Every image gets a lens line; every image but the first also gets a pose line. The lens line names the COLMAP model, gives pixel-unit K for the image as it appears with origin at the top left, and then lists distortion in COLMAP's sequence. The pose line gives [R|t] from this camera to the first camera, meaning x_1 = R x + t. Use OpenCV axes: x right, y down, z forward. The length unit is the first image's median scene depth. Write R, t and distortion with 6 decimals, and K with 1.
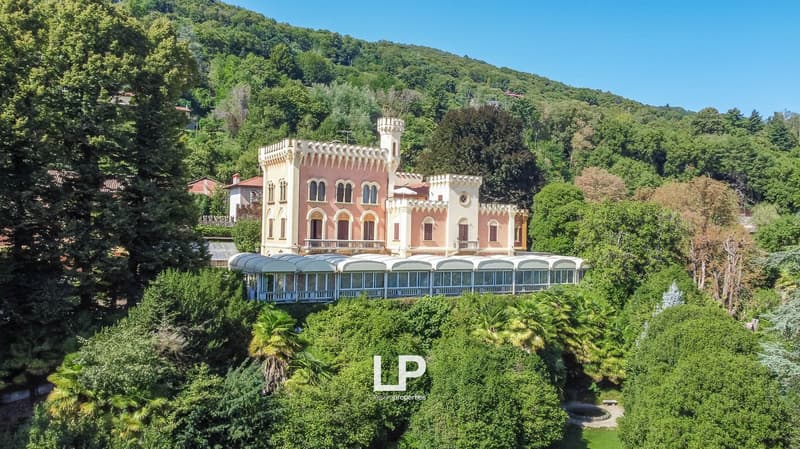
lens RADIAL K [[626.0, 0, 400.0], [0, 626.0, 224.5], [0, 0, 1]] dist [-0.006296, -0.009699]
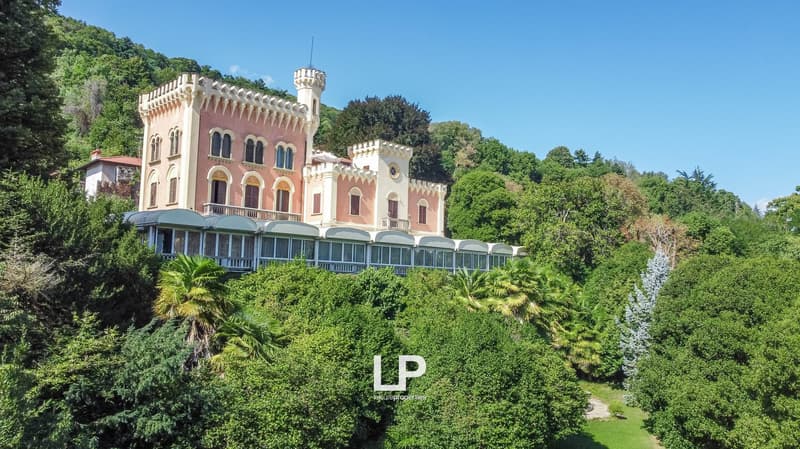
lens RADIAL K [[606.6, 0, 400.0], [0, 606.6, 224.5], [0, 0, 1]] dist [-0.006226, -0.005967]
pose [[0.969306, 0.025652, 0.244515, -0.099345], [-0.006891, 0.996986, -0.077276, 0.105239], [-0.245760, 0.073219, 0.966561, 0.216080]]
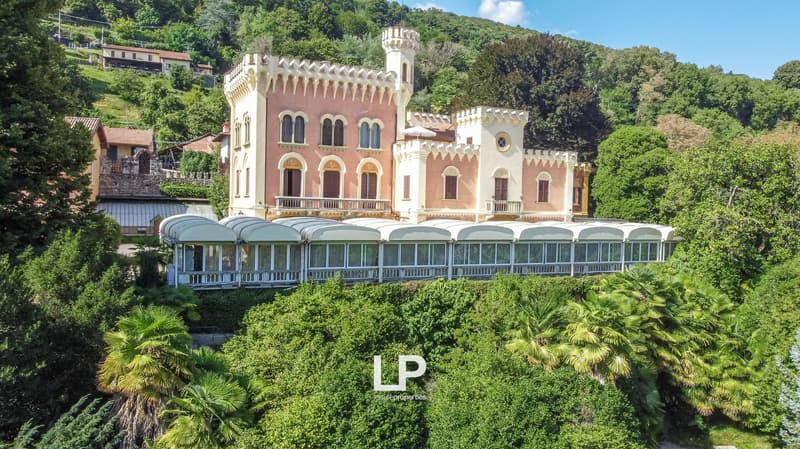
lens RADIAL K [[606.6, 0, 400.0], [0, 606.6, 224.5], [0, 0, 1]] dist [-0.006226, -0.005967]
pose [[0.996291, 0.004951, -0.085909, 0.049426], [-0.001146, 0.999018, 0.044284, 0.024617], [0.086044, -0.044022, 0.995318, 0.322283]]
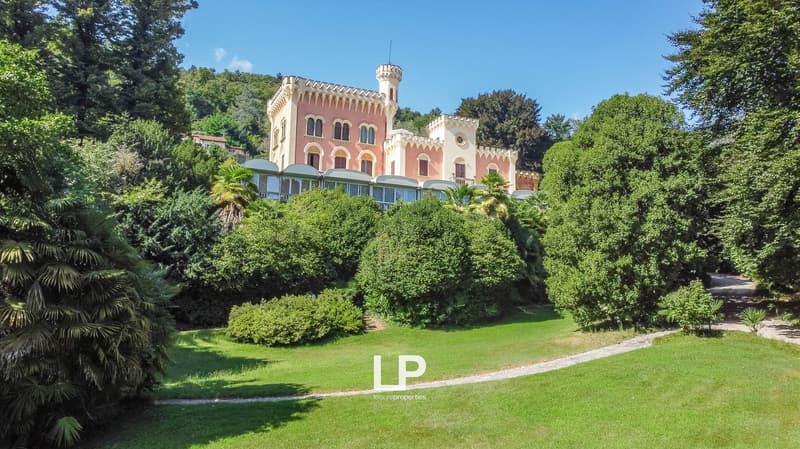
lens RADIAL K [[626.0, 0, 400.0], [0, 626.0, 224.5], [0, 0, 1]] dist [-0.006296, -0.009699]
pose [[0.992994, -0.022733, -0.115957, 0.130061], [0.005813, 0.989529, -0.144217, 0.263945], [0.118021, 0.142532, 0.982729, 0.006584]]
